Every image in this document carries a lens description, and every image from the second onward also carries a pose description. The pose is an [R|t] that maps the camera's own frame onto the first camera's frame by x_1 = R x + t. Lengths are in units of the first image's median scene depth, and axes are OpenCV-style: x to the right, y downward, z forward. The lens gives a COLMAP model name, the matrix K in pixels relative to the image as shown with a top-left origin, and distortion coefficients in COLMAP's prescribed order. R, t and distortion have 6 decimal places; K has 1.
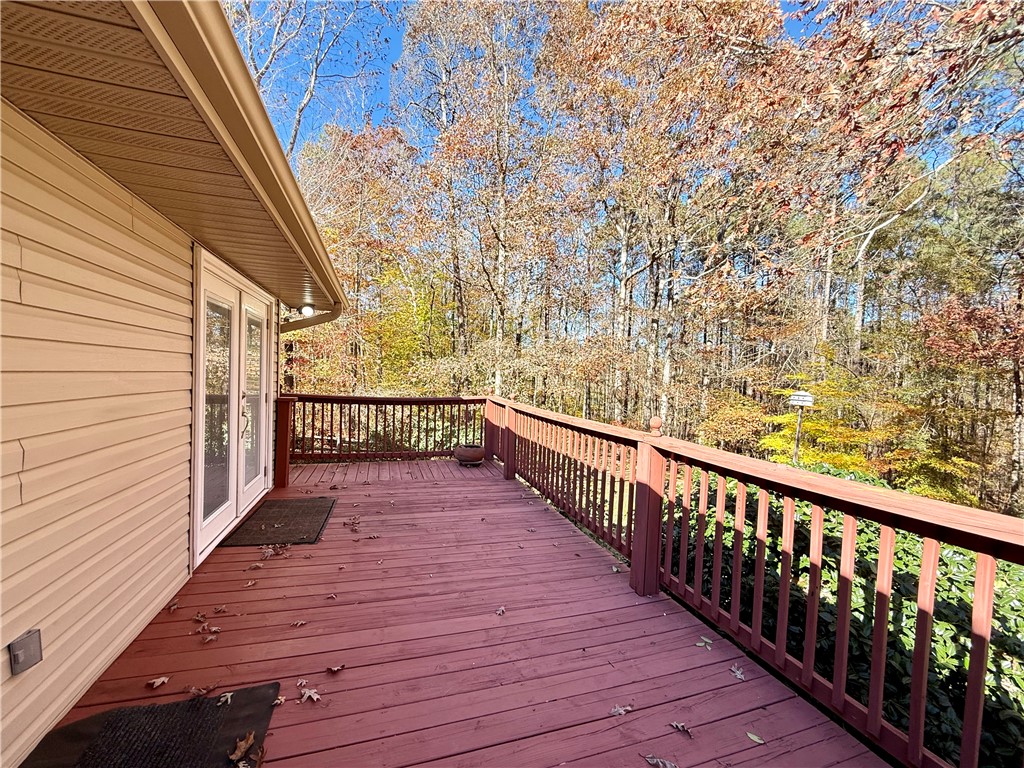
lens RADIAL K [[408.6, 0, 512.0], [0, 408.6, 384.0], [0, 0, 1]] dist [0.003050, -0.000010]
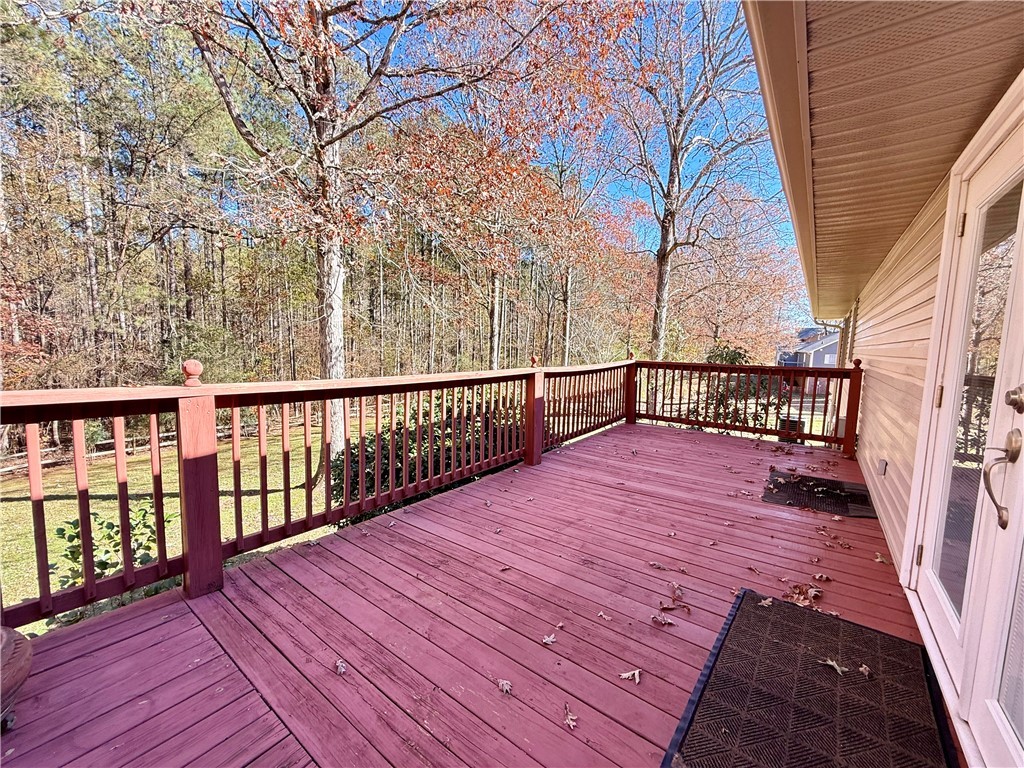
lens RADIAL K [[408.6, 0, 512.0], [0, 408.6, 384.0], [0, 0, 1]] dist [0.003050, -0.000010]
pose [[-0.570454, -0.128008, 0.811293, -0.739062], [-0.029472, 0.990334, 0.135535, -0.020184], [-0.820801, 0.053406, -0.568713, 1.619457]]
